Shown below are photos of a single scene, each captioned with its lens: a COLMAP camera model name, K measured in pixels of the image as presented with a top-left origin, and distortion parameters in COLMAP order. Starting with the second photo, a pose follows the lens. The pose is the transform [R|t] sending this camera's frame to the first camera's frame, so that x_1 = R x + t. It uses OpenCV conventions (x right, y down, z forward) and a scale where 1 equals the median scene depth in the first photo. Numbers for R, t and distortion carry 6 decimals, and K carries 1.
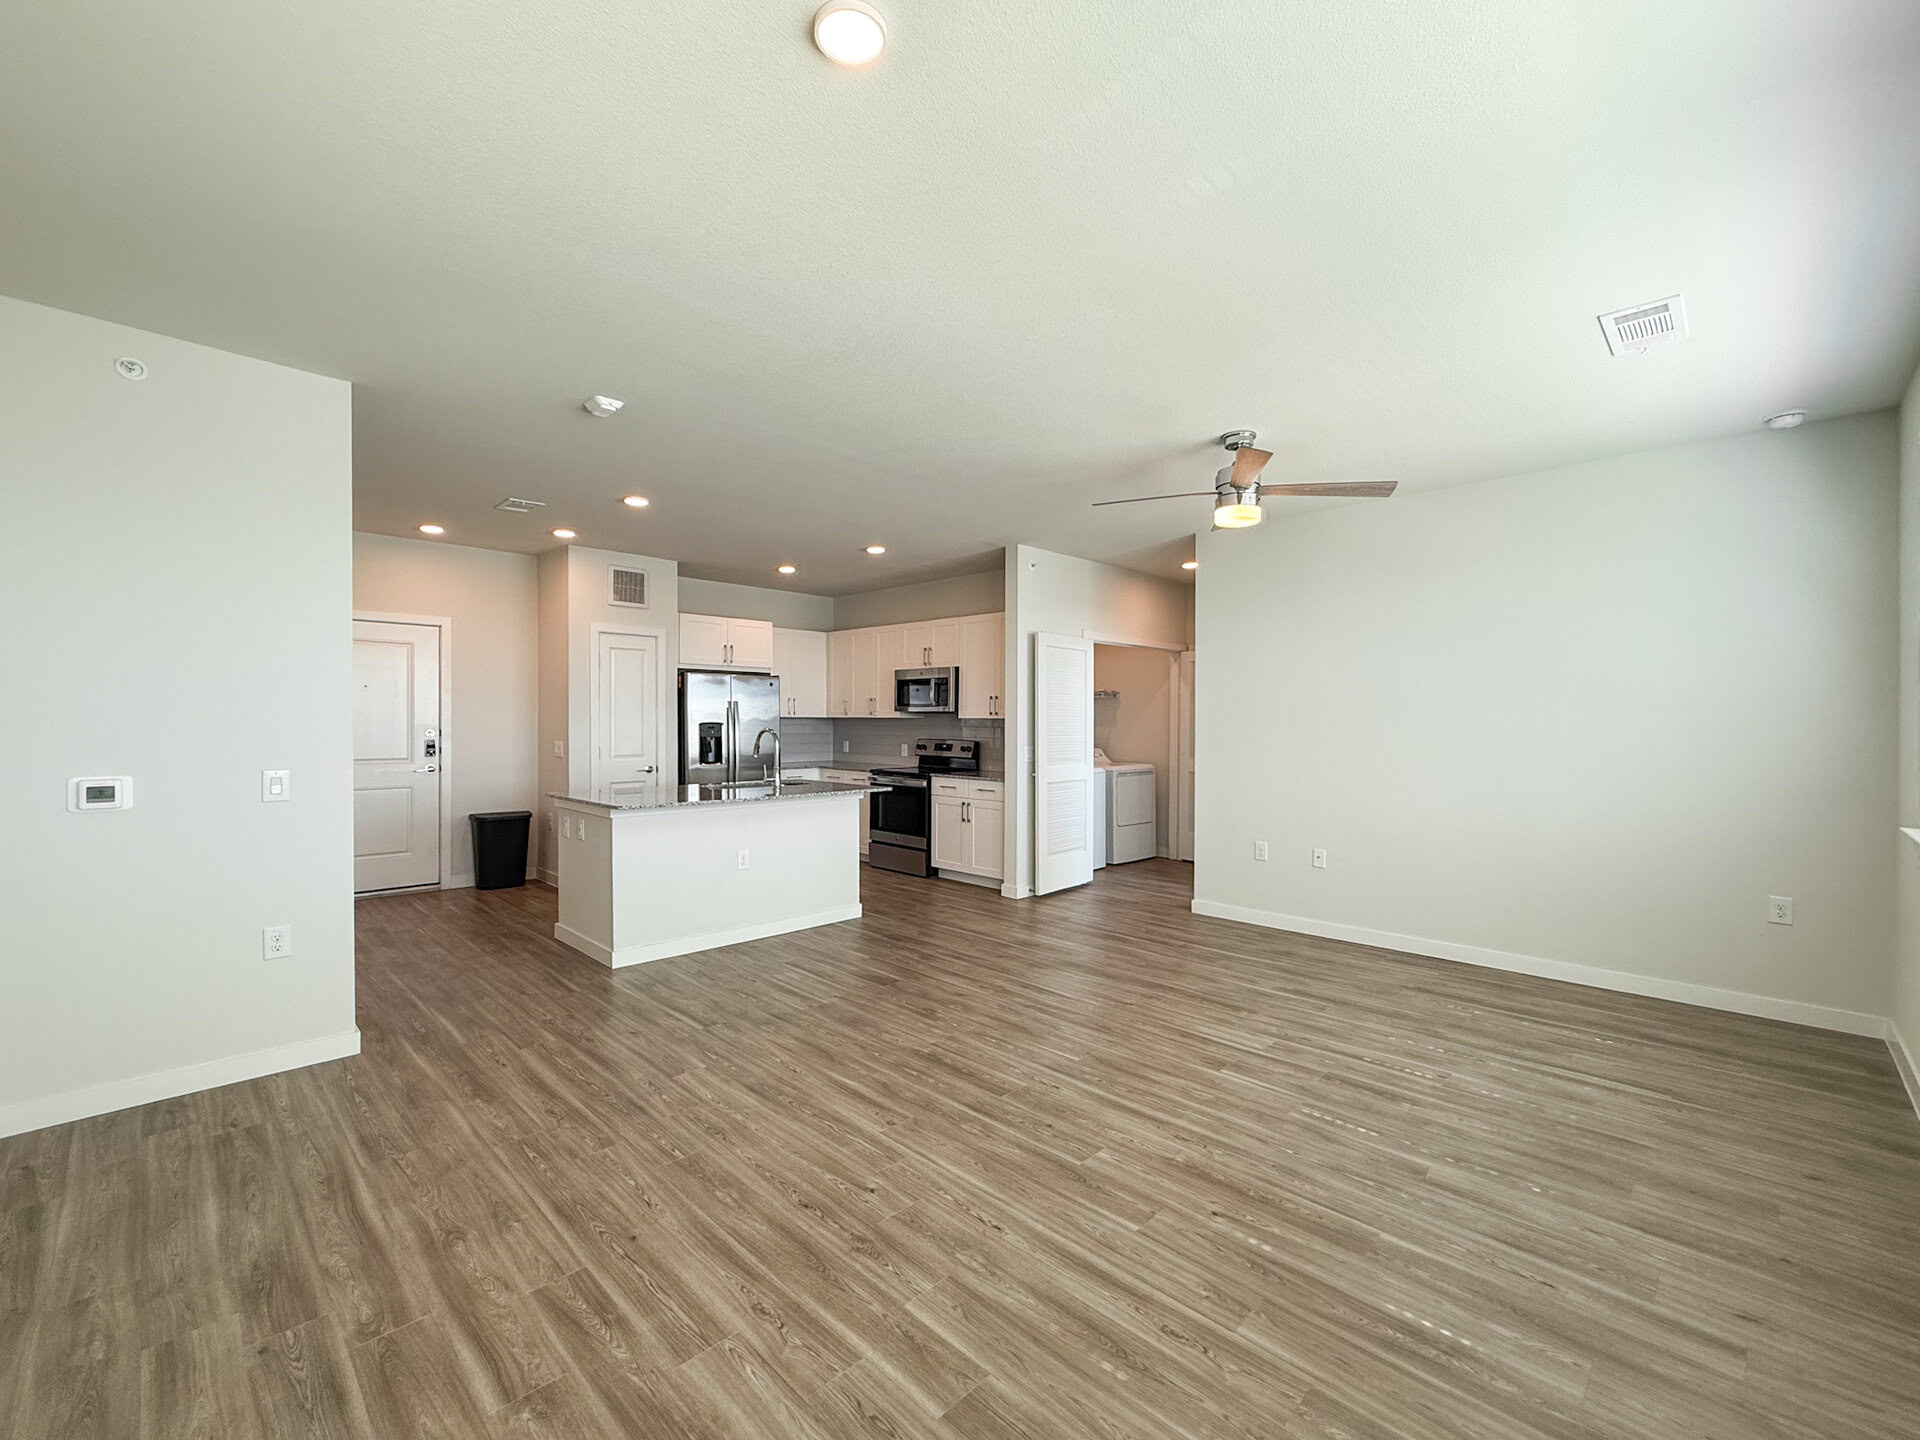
lens RADIAL K [[790.5, 0, 915.9], [0, 790.5, 732.0], [0, 0, 1]] dist [-0.000280, -0.000022]
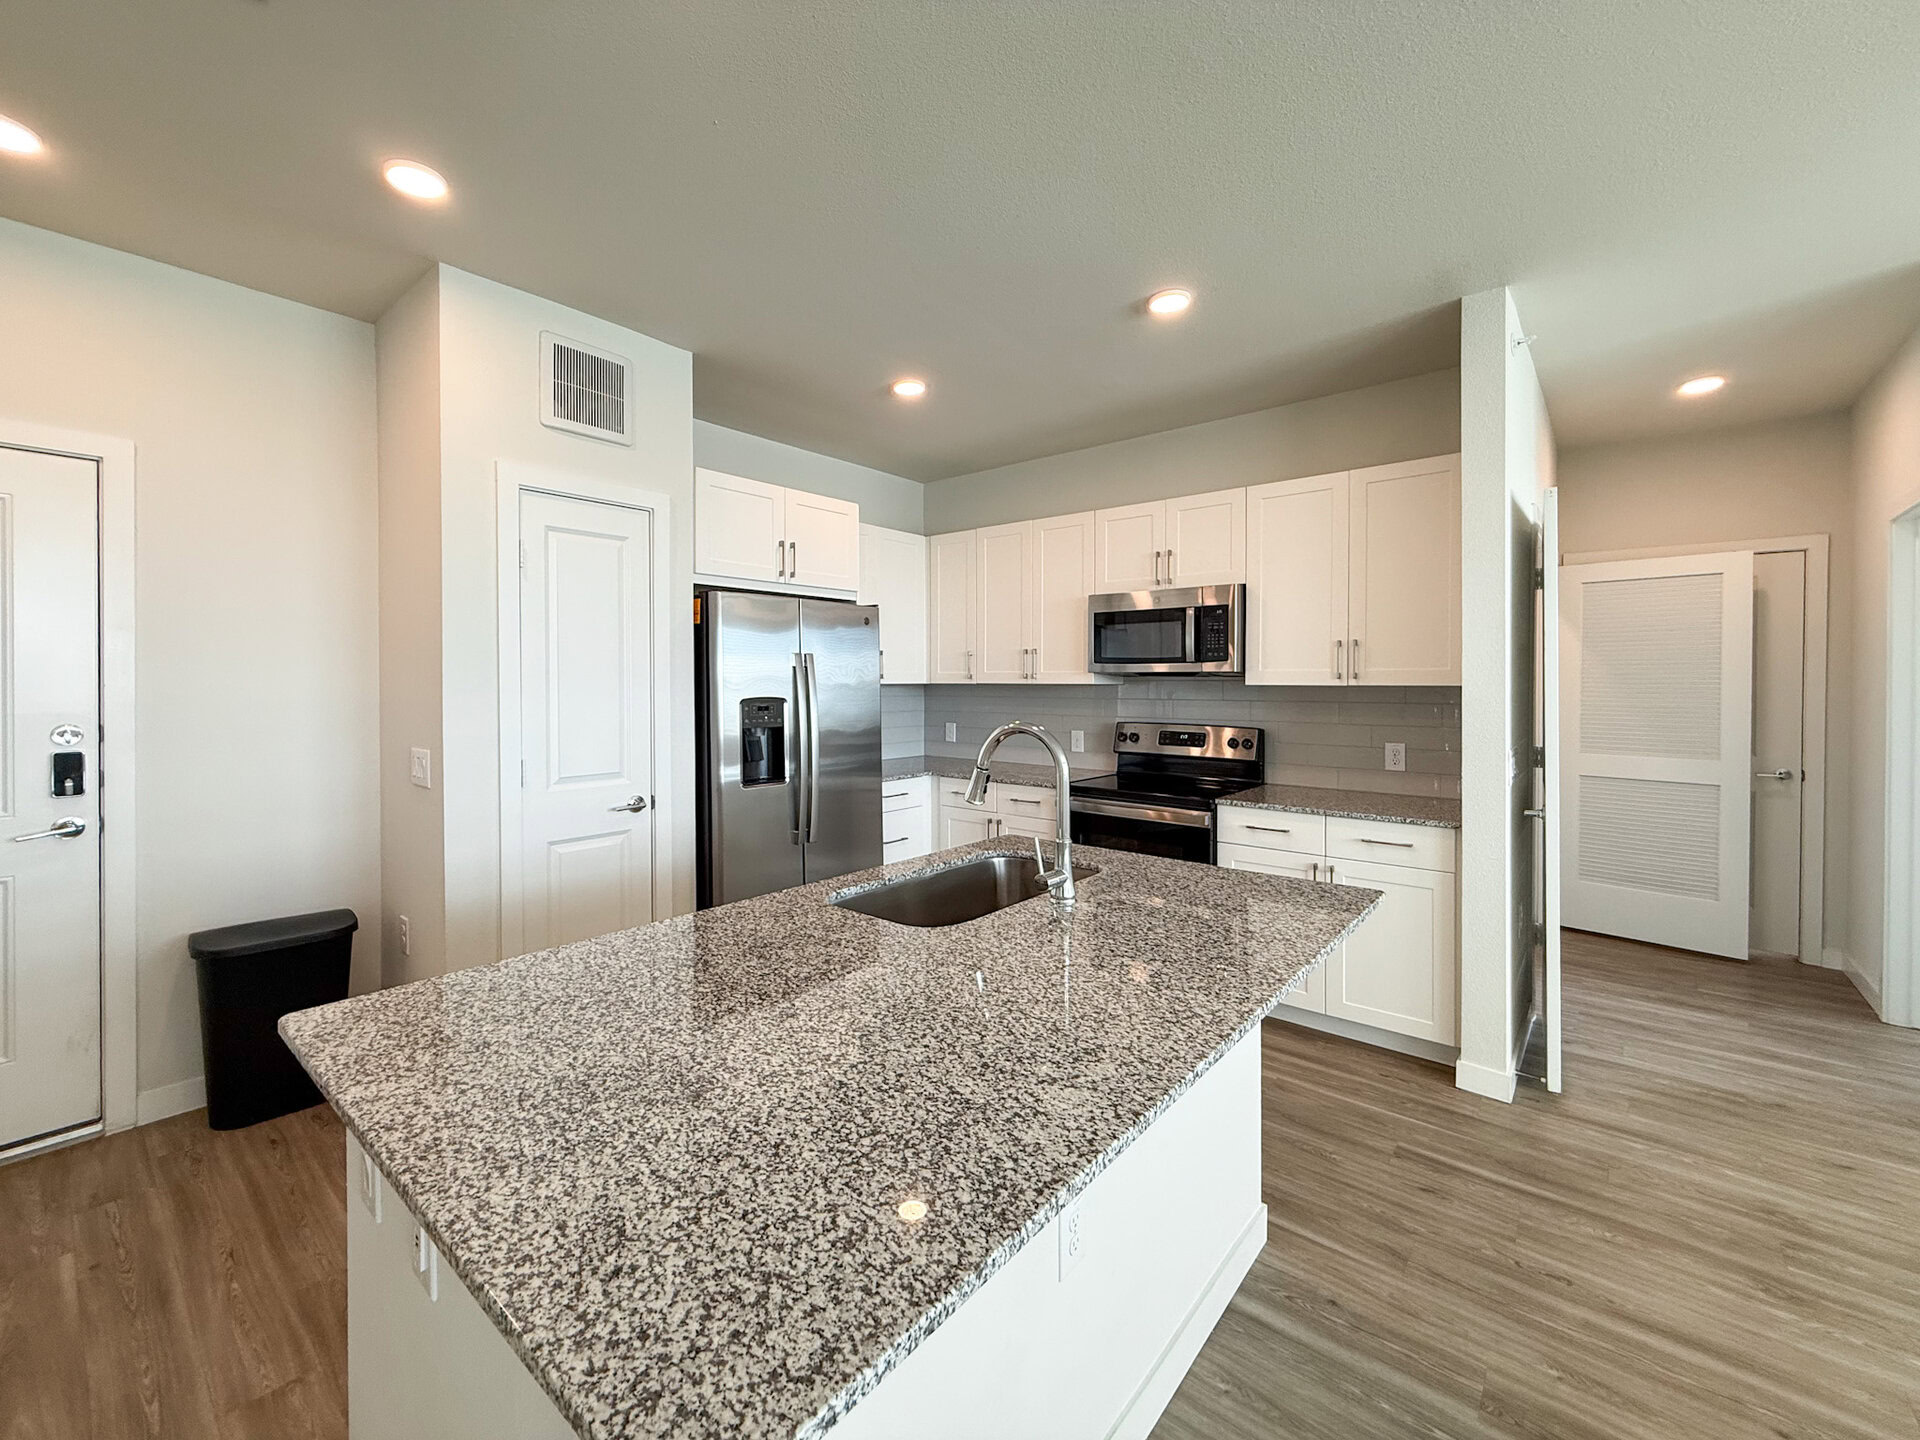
lens RADIAL K [[778.1, 0, 897.8], [0, 778.1, 686.0], [0, 0, 1]] dist [0.001596, 0.000139]
pose [[0.997914, -0.006895, 0.064184, -0.206065], [0.007348, 0.999950, -0.006816, -0.015097], [-0.064134, 0.007273, 0.997915, 0.520997]]
